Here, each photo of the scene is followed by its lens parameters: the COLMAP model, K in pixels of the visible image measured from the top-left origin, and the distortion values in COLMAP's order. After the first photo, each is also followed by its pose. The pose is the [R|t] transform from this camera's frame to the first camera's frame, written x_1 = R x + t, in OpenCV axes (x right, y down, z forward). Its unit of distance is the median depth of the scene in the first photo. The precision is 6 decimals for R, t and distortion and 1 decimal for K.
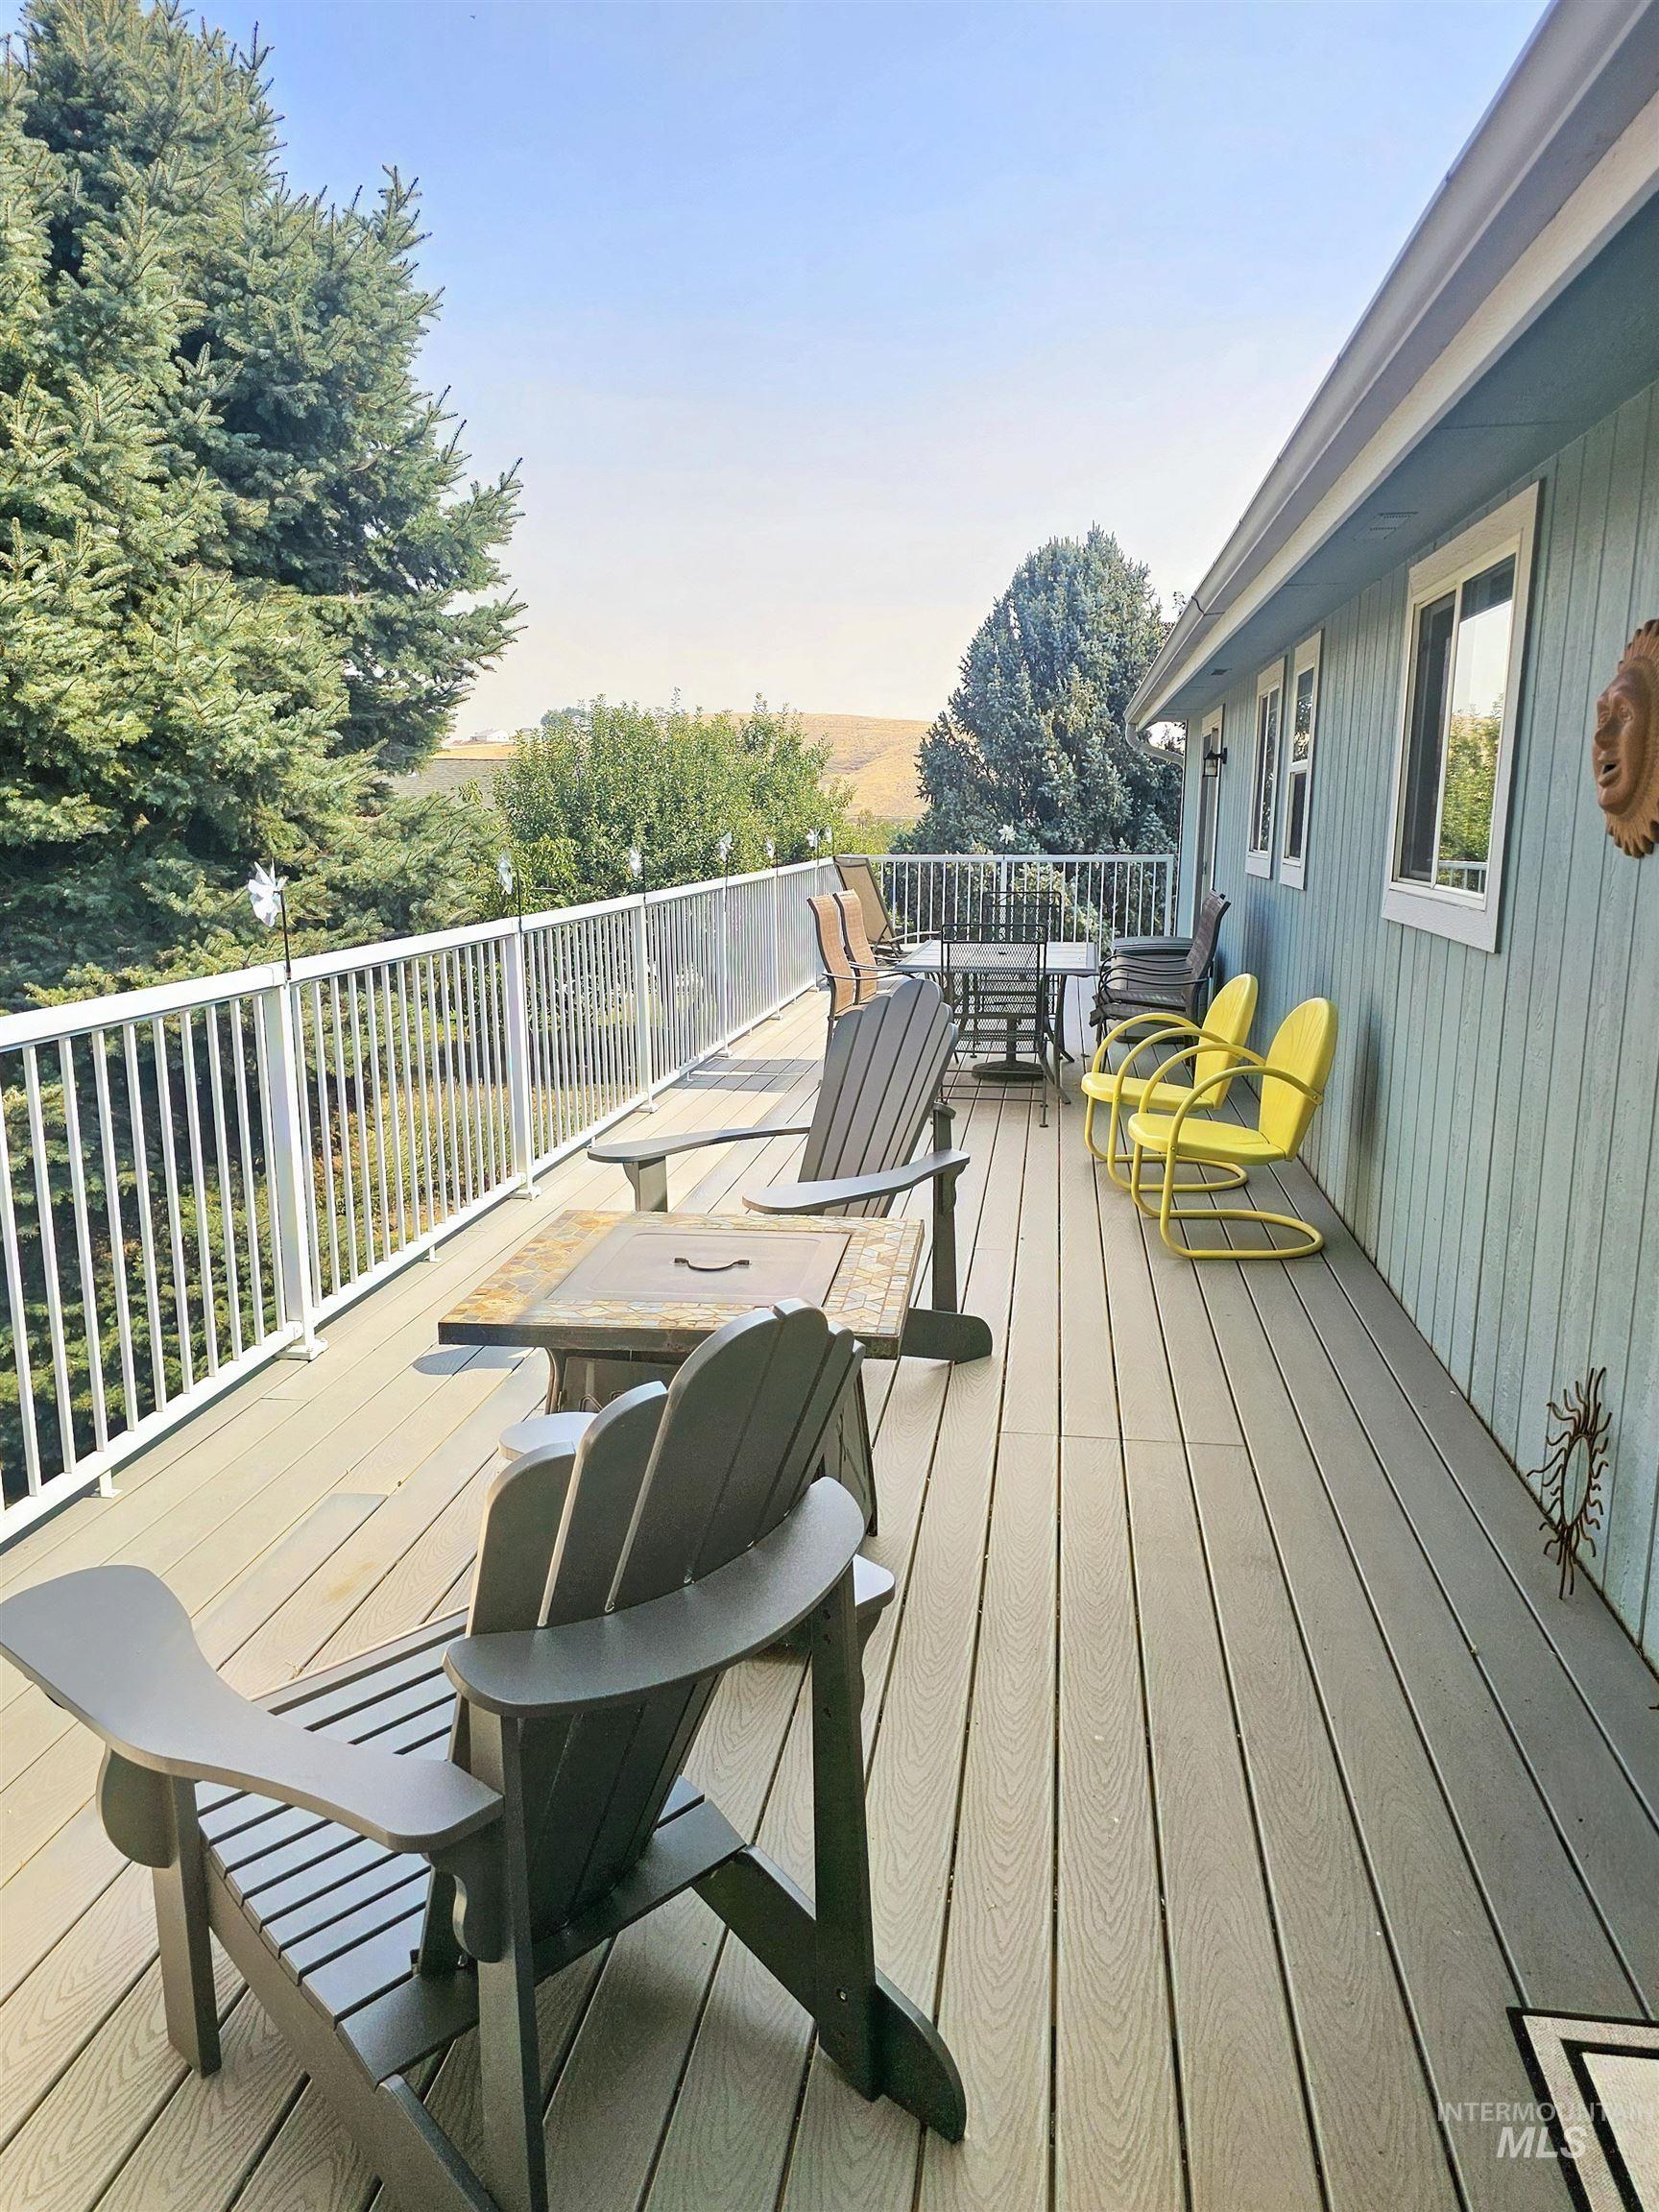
lens RADIAL K [[1494.7, 0, 841.2], [0, 1494.7, 1118.7], [0, 0, 1]] dist [0.049531, -0.046234]
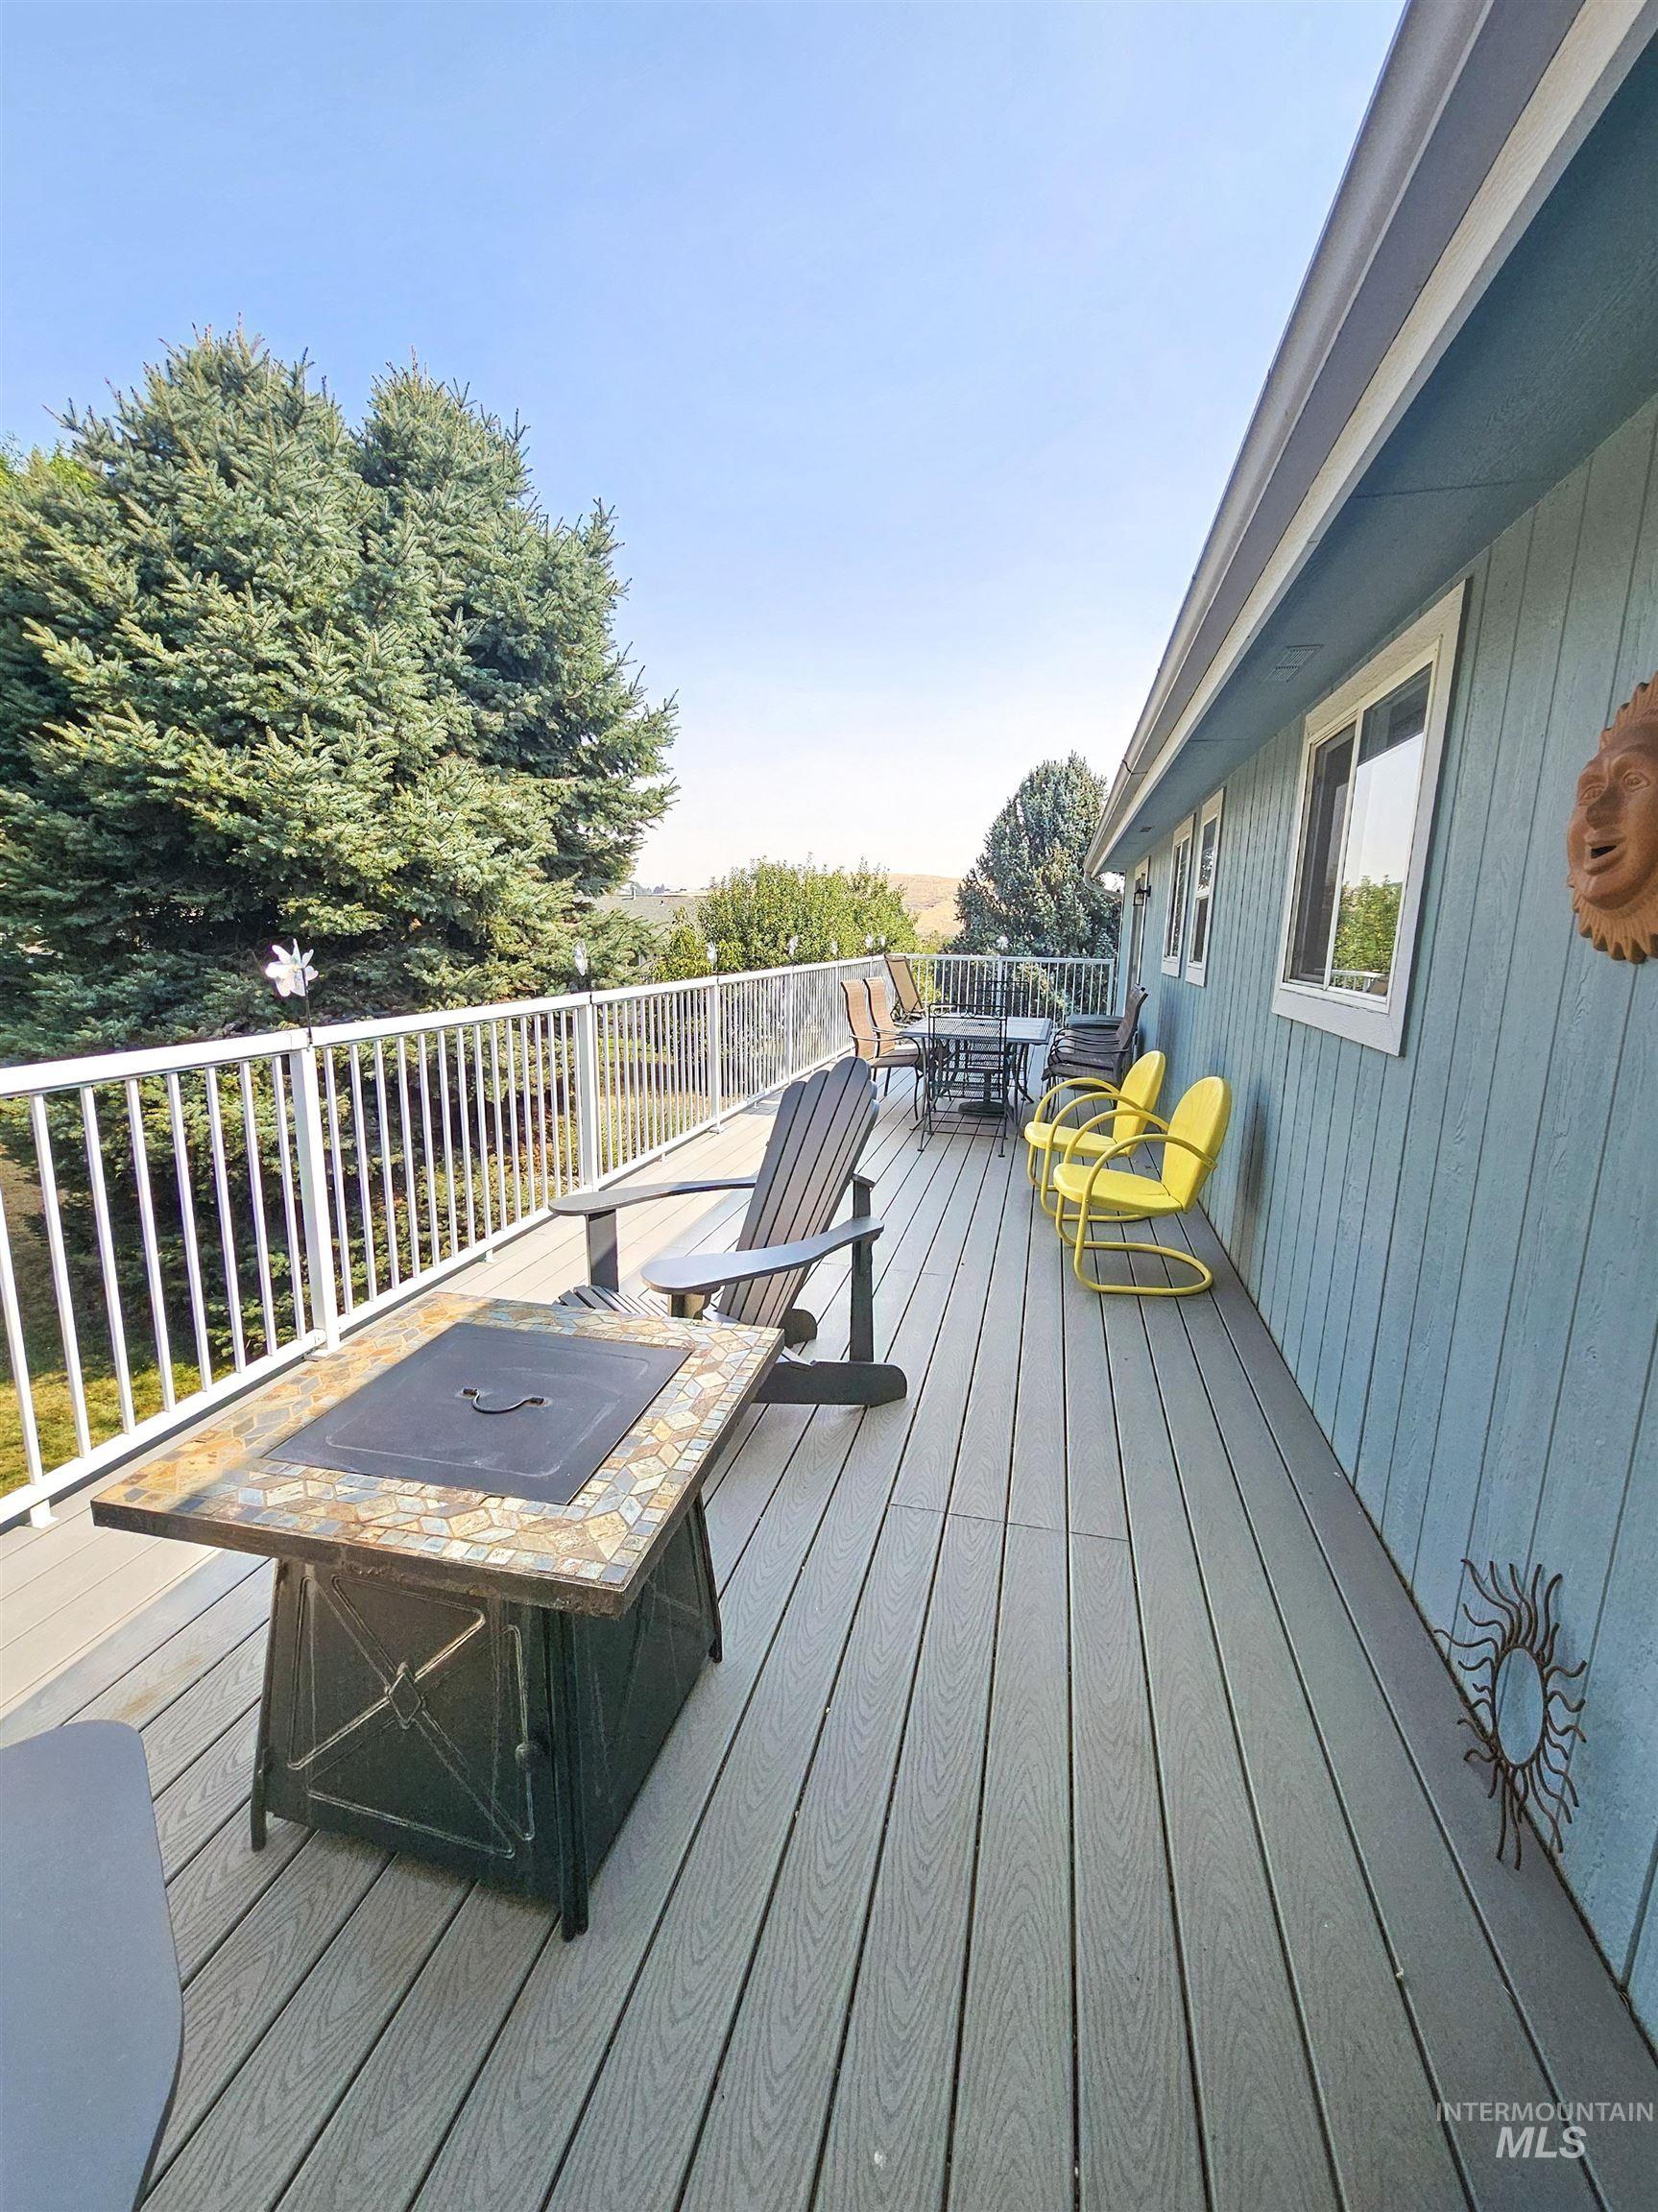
lens RADIAL K [[906.9, 0, 829.0], [0, 906.9, 1106.0], [0, 0, 1]] dist [-0.008282, 0.004864]
pose [[0.995508, 0.035606, -0.087729, 0.040995], [-0.036475, 0.999300, -0.008326, -0.022003], [0.087371, 0.011488, 0.996110, 0.138238]]
